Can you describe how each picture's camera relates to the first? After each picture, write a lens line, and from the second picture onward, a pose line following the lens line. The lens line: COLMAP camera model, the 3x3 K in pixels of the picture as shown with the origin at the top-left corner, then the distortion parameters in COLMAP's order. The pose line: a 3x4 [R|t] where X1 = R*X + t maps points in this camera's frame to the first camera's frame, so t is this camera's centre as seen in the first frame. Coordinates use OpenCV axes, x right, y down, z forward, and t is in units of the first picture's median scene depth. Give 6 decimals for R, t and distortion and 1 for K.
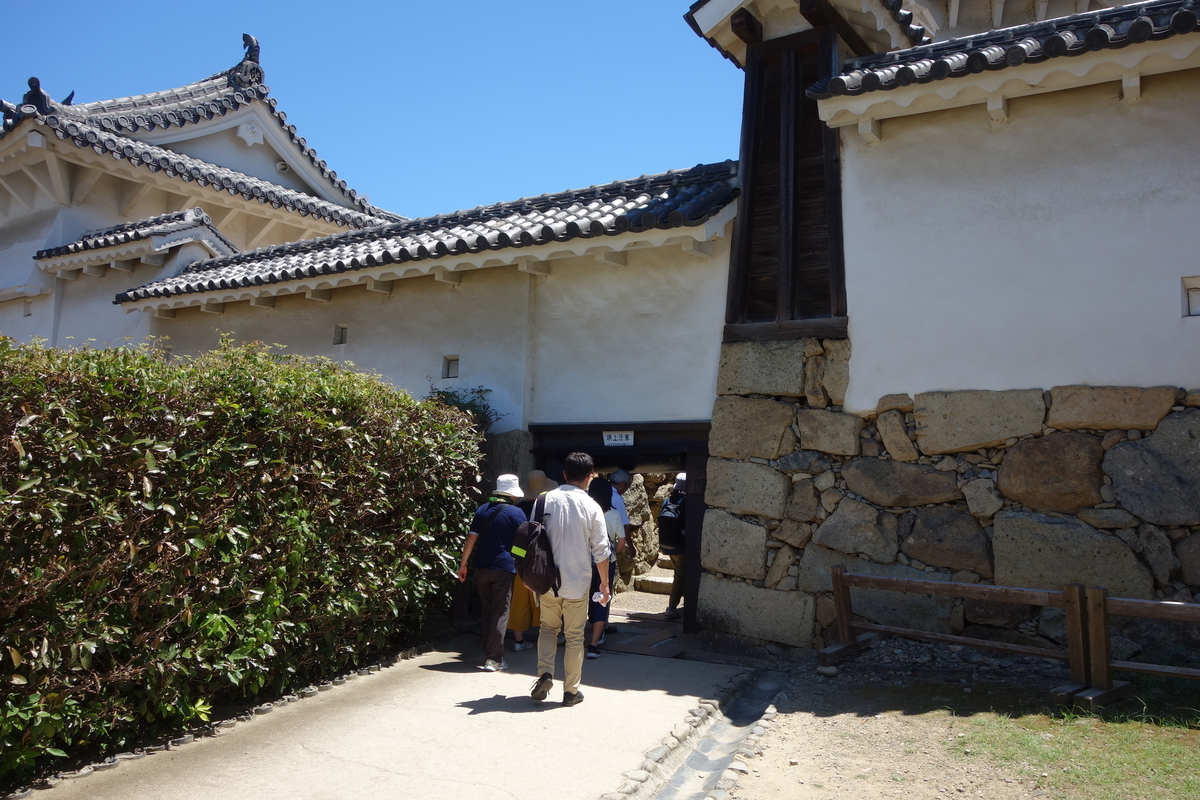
lens RADIAL K [[936.5, 0, 599.1], [0, 936.5, 399.8], [0, 0, 1]] dist [-0.031796, -0.002831]
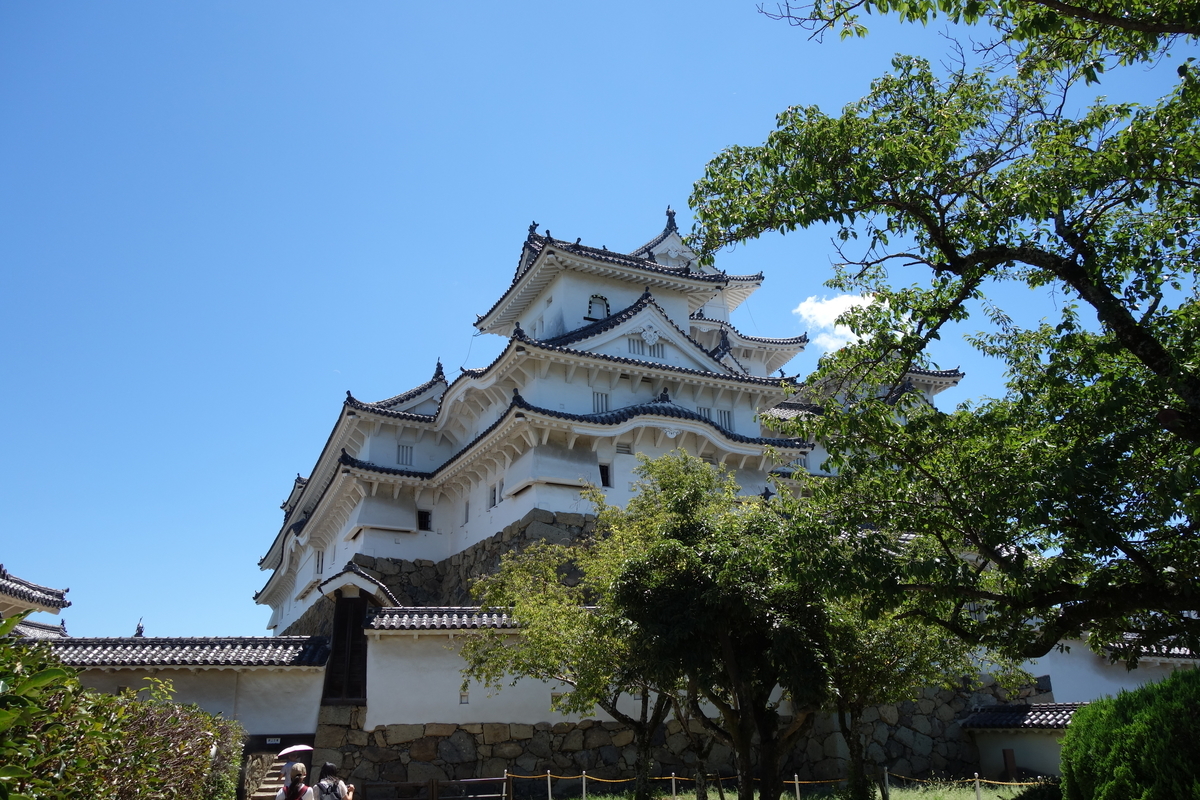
lens RADIAL K [[936.5, 0, 601.7], [0, 936.5, 398.5], [0, 0, 1]] dist [-0.031796, -0.002831]
pose [[0.784941, 0.176493, 0.593901, -1.160957], [-0.009550, 0.961901, -0.273233, -0.214413], [-0.619497, 0.208800, 0.756720, -2.083654]]
